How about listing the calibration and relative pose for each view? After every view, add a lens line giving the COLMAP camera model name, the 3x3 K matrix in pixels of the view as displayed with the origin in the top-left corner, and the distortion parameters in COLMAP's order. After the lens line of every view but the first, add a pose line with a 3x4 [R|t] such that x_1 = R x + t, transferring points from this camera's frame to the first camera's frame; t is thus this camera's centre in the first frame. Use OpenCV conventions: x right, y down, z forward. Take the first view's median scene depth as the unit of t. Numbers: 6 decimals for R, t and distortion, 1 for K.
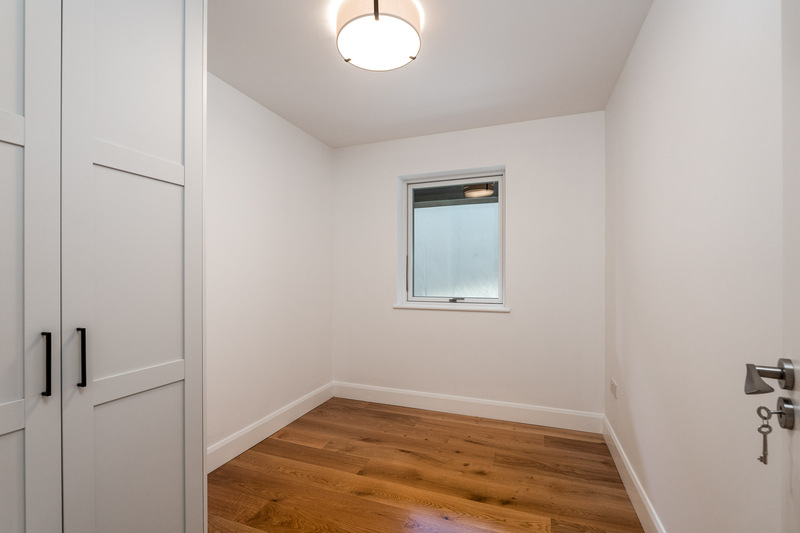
lens RADIAL K [[355.5, 0, 399.4], [0, 355.5, 270.5], [0, 0, 1]] dist [-0.003430, 0.000674]
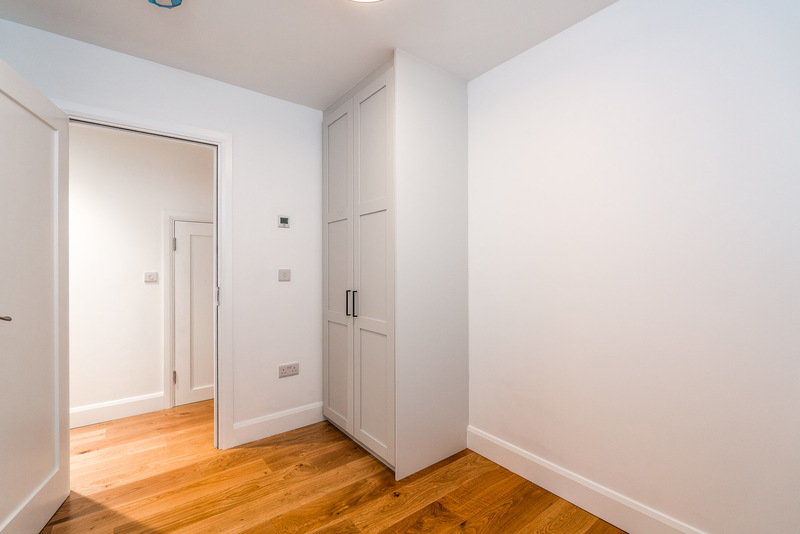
lens RADIAL K [[355.5, 0, 401.9], [0, 355.5, 269.4], [0, 0, 1]] dist [-0.003430, 0.000674]
pose [[-0.526228, -0.003666, -0.850336, 0.483032], [0.006467, 0.999945, -0.008313, 0.028488], [0.850319, -0.009873, -0.526175, 1.365551]]
